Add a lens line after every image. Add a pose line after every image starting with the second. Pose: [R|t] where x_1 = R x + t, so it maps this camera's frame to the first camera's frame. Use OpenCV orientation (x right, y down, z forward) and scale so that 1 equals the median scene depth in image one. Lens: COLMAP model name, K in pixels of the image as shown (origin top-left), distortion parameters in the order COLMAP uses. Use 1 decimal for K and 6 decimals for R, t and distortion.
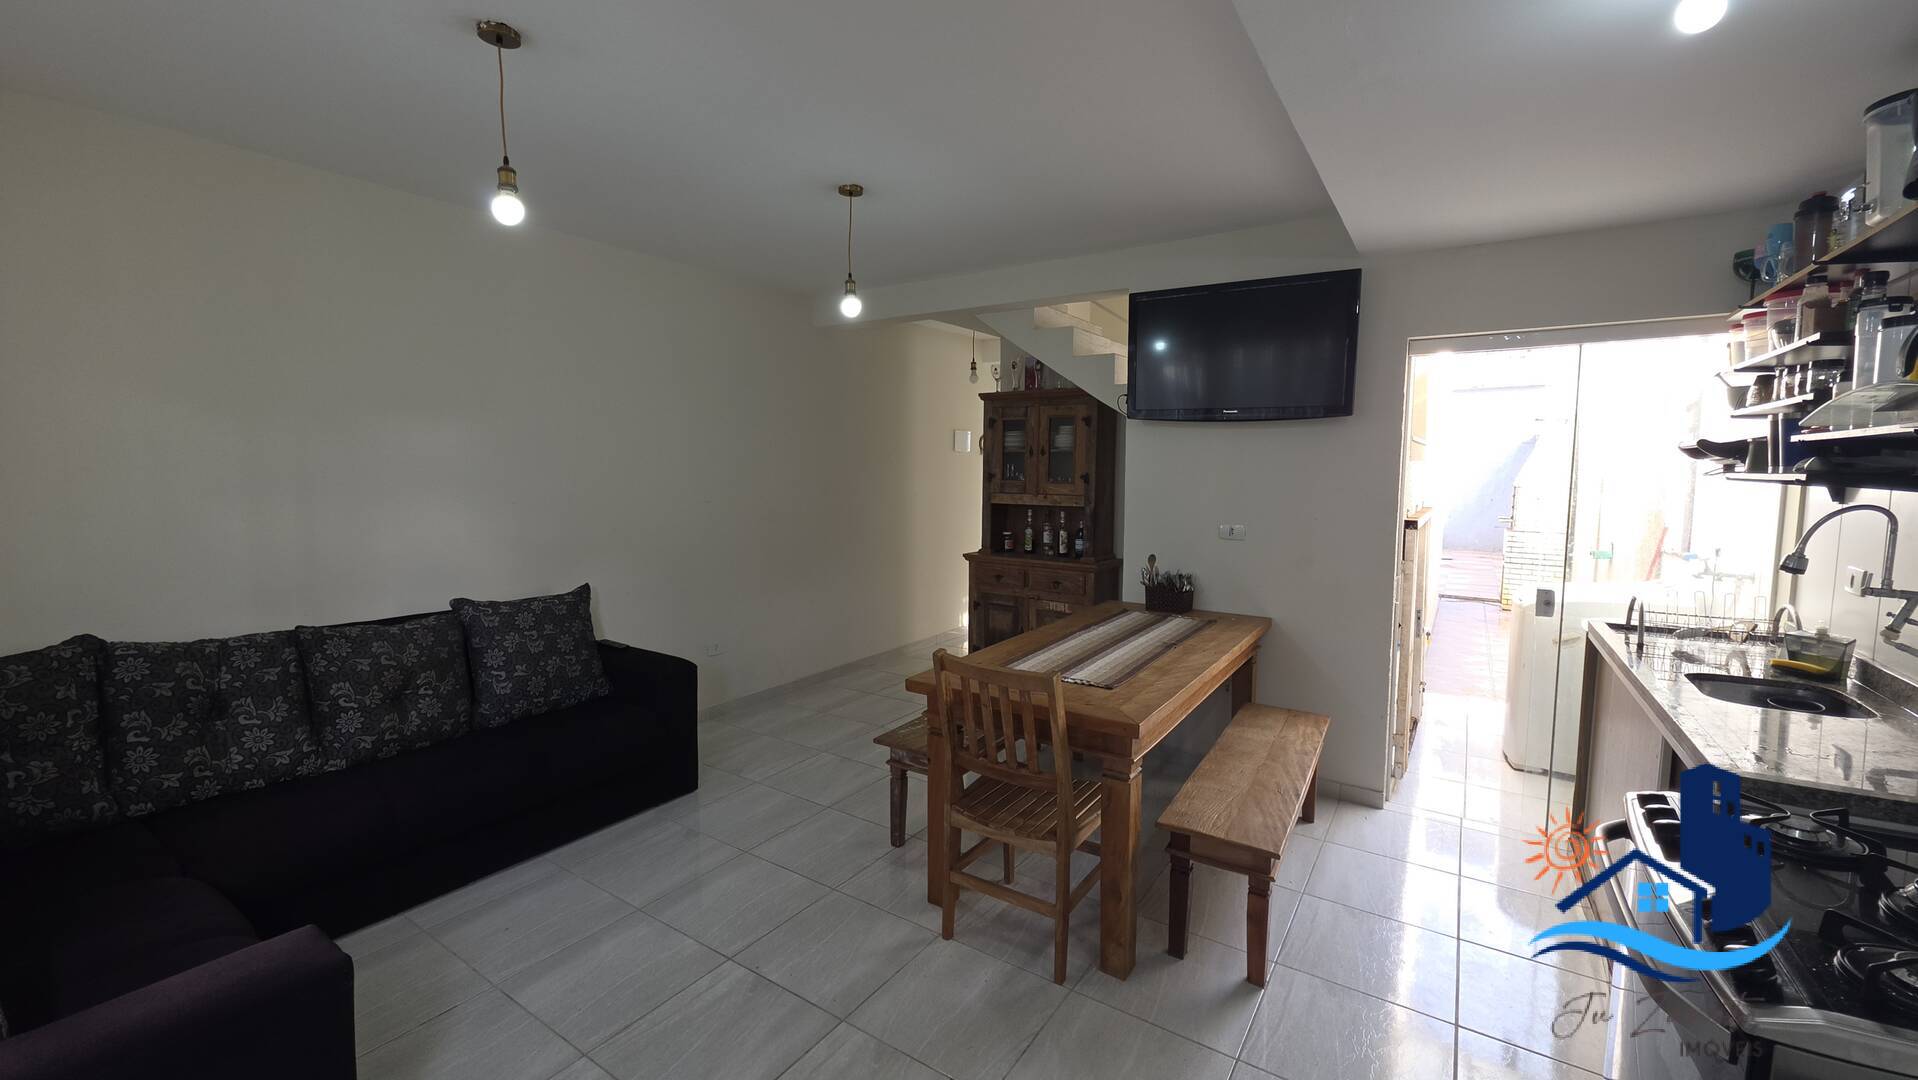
lens RADIAL K [[763.6, 0, 953.1], [0, 763.6, 529.1], [0, 0, 1]] dist [0.009245, -0.007005]
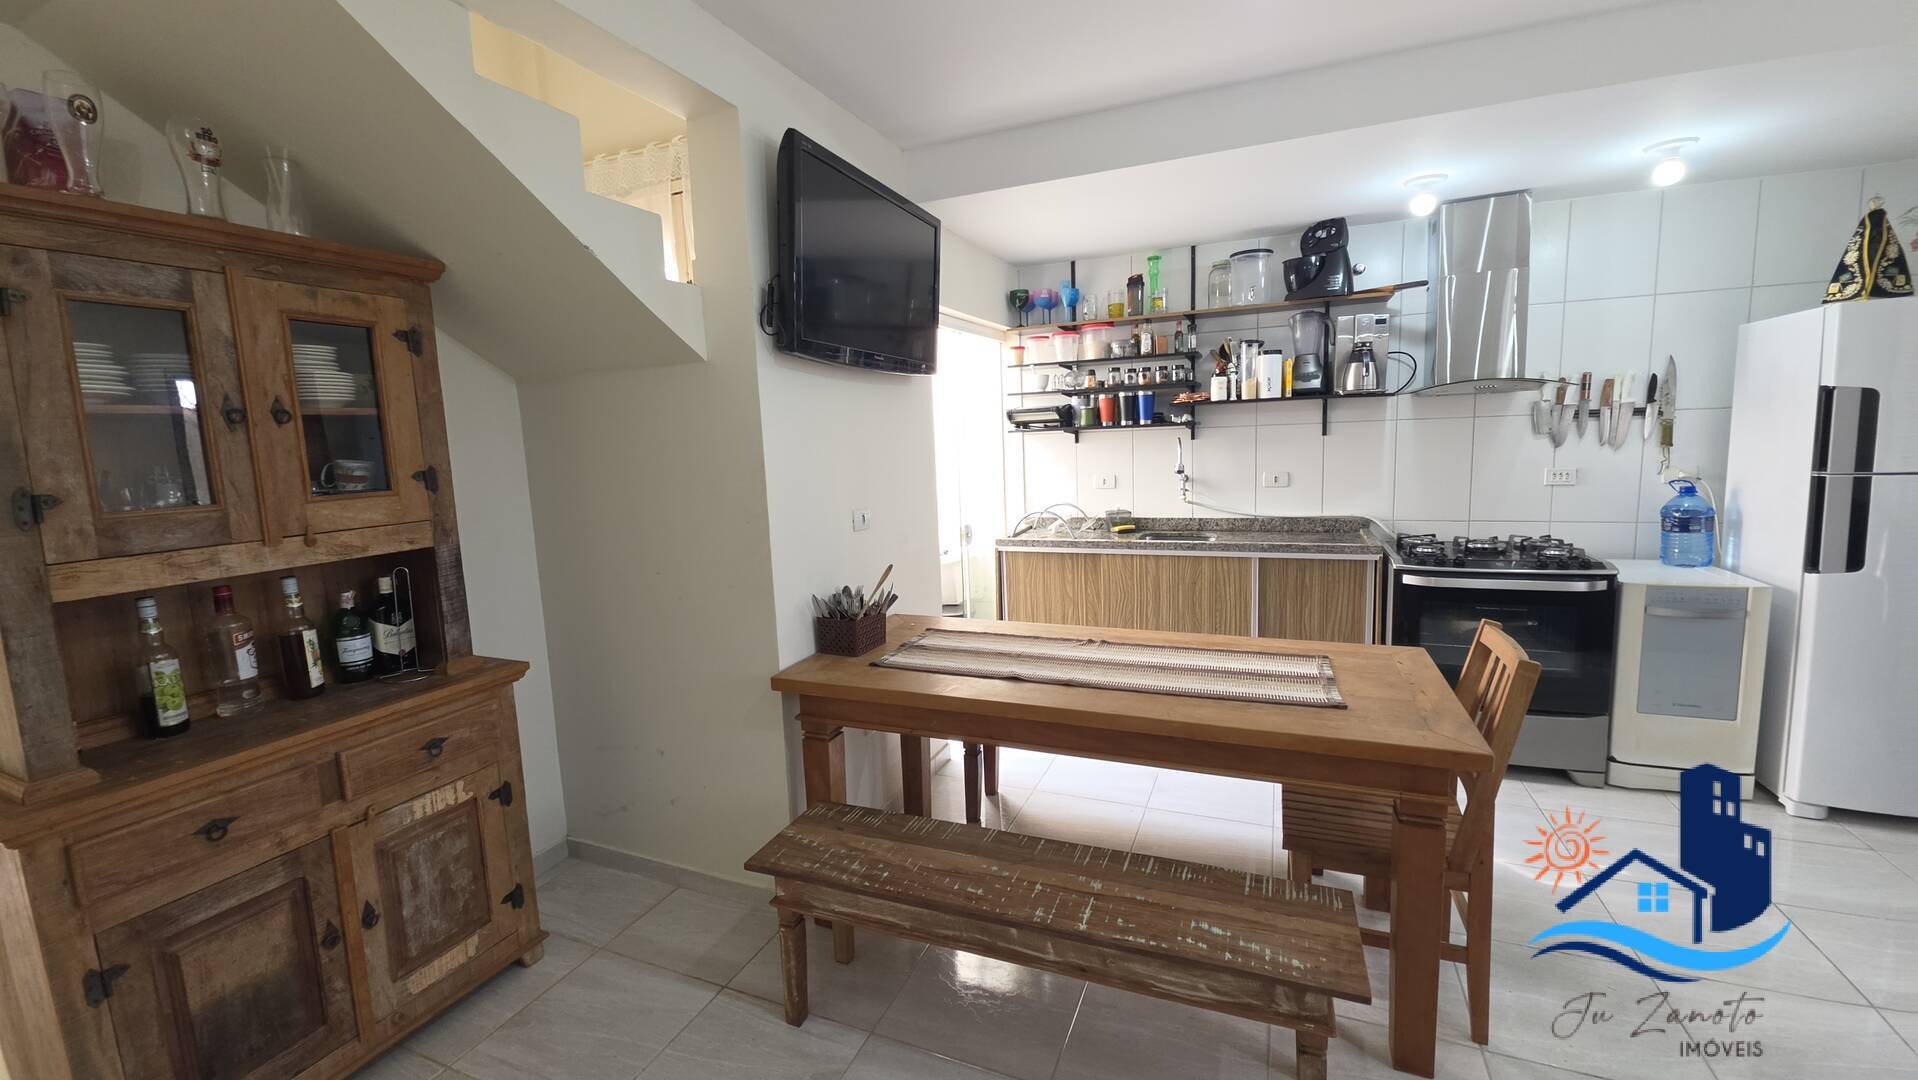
lens RADIAL K [[763.6, 0, 950.4], [0, 763.6, 529.0], [0, 0, 1]] dist [0.009245, -0.007005]
pose [[-0.189553, -0.123316, 0.974096, -0.426077], [0.119564, 0.981800, 0.147558, -0.097466], [-0.974564, 0.144437, -0.171359, 1.158003]]
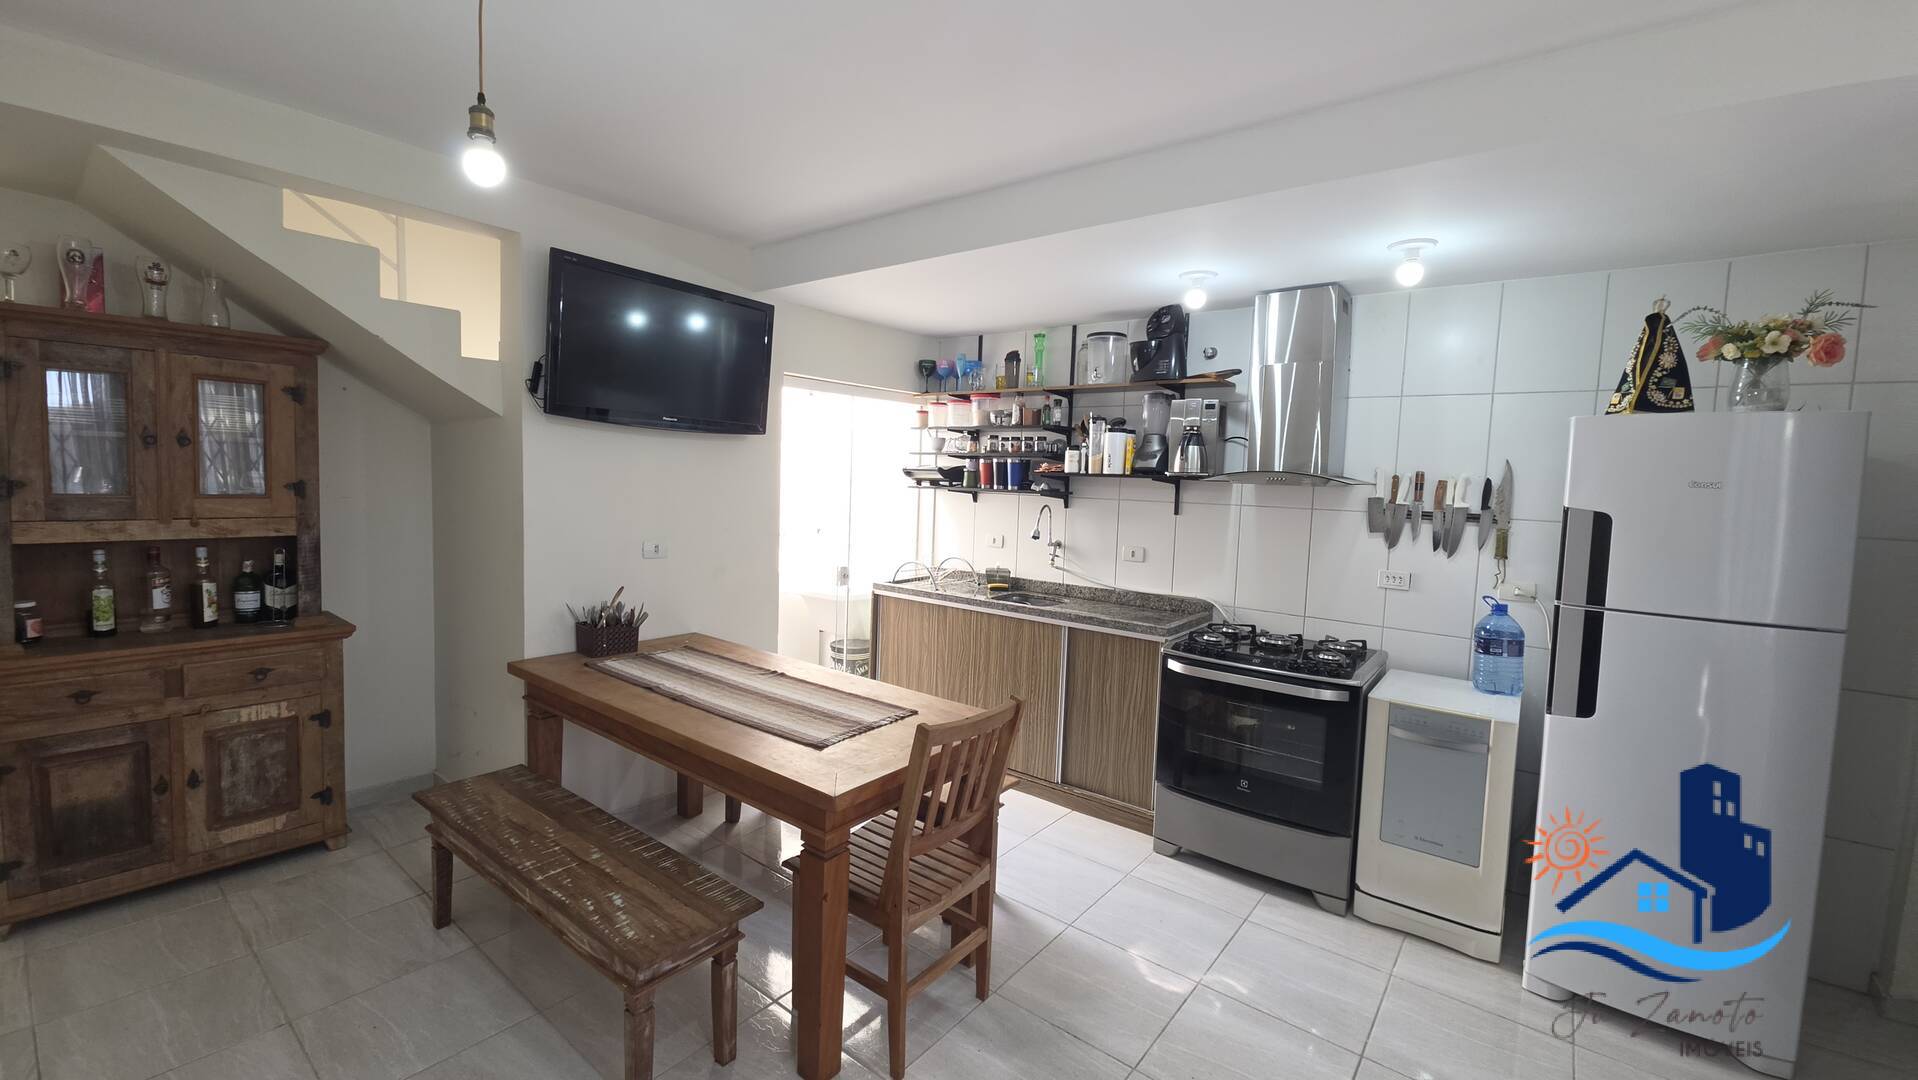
lens RADIAL K [[763.6, 0, 953.9], [0, 763.6, 526.5], [0, 0, 1]] dist [0.009245, -0.007005]
pose [[0.079076, -0.071799, 0.994280, -0.567789], [0.049131, 0.996471, 0.068049, -0.075799], [-0.995657, 0.043469, 0.082325, 0.630199]]
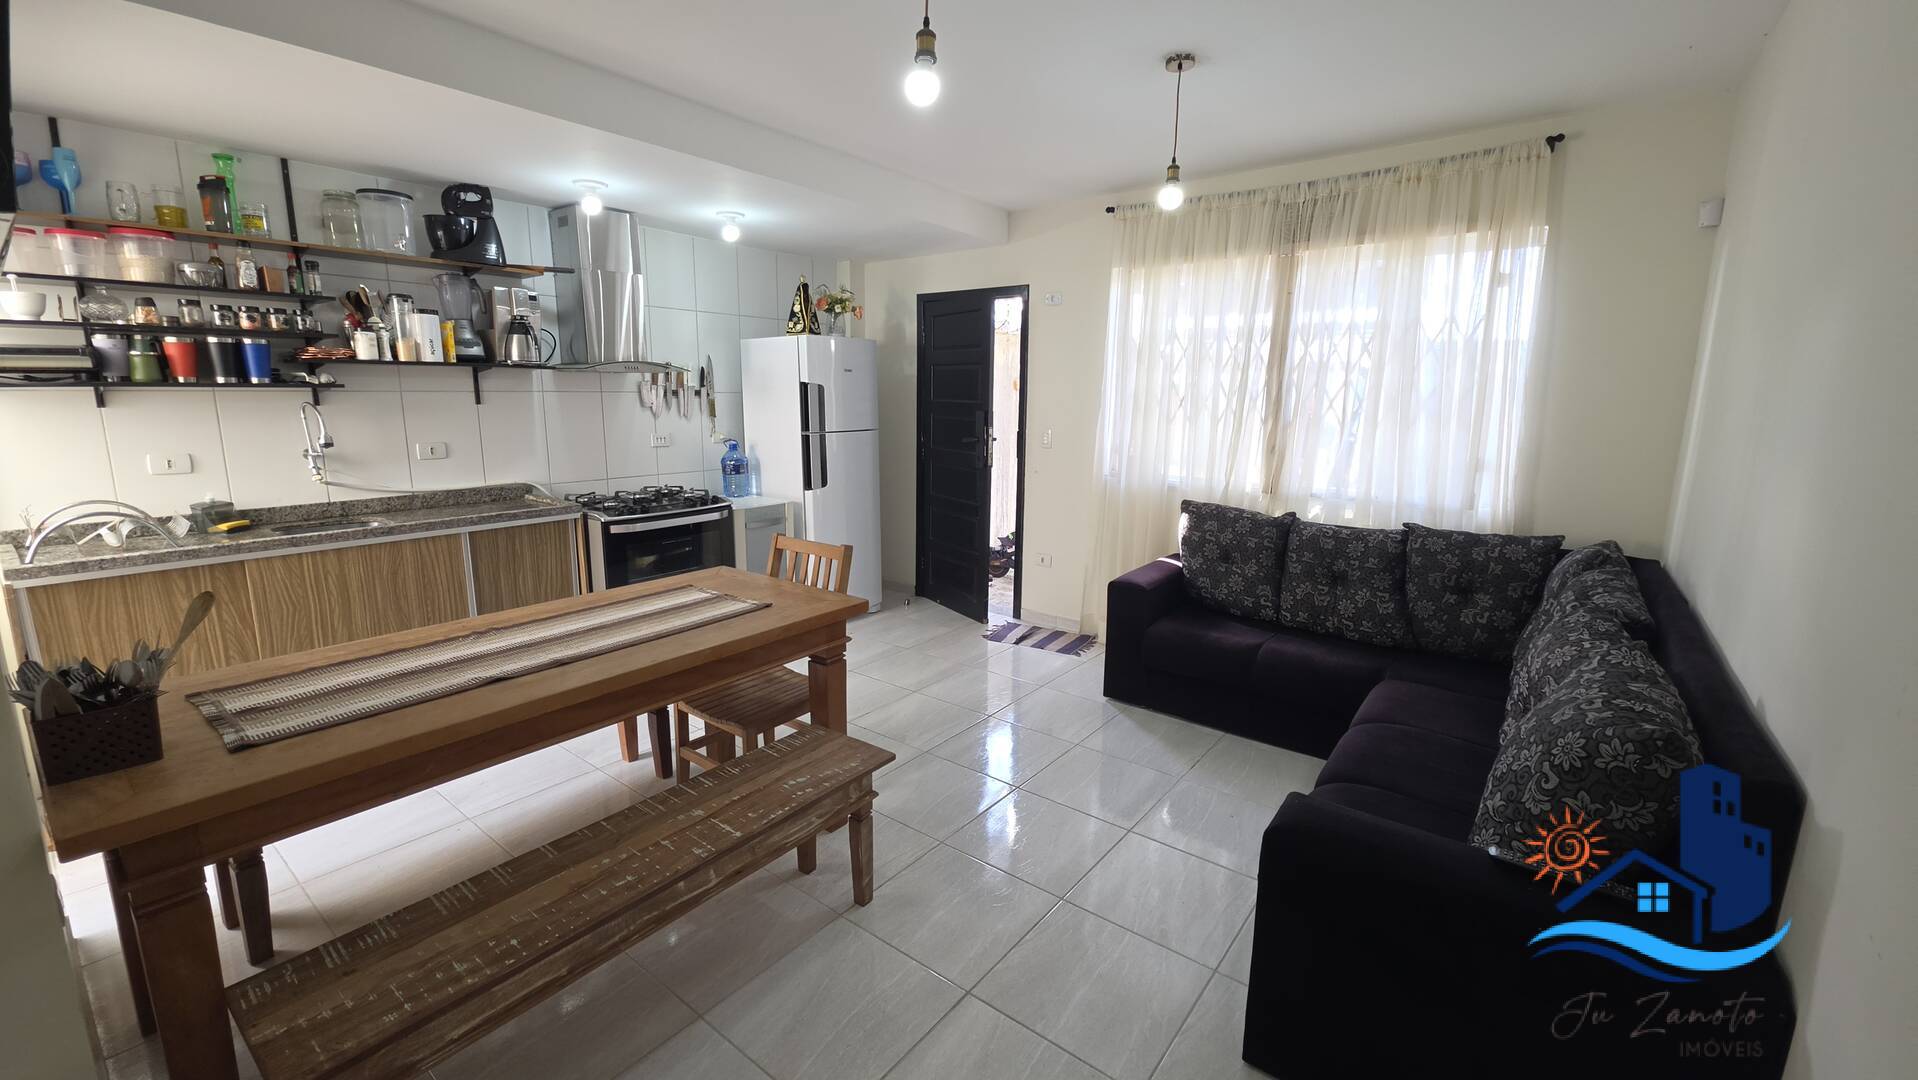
lens RADIAL K [[763.6, 0, 966.6], [0, 763.6, 527.1], [0, 0, 1]] dist [0.009245, -0.007005]
pose [[-0.998194, -0.026218, 0.054044, -0.184551], [-0.011472, 0.966363, 0.256926, -0.122658], [-0.058962, 0.255842, -0.964919, 1.494977]]
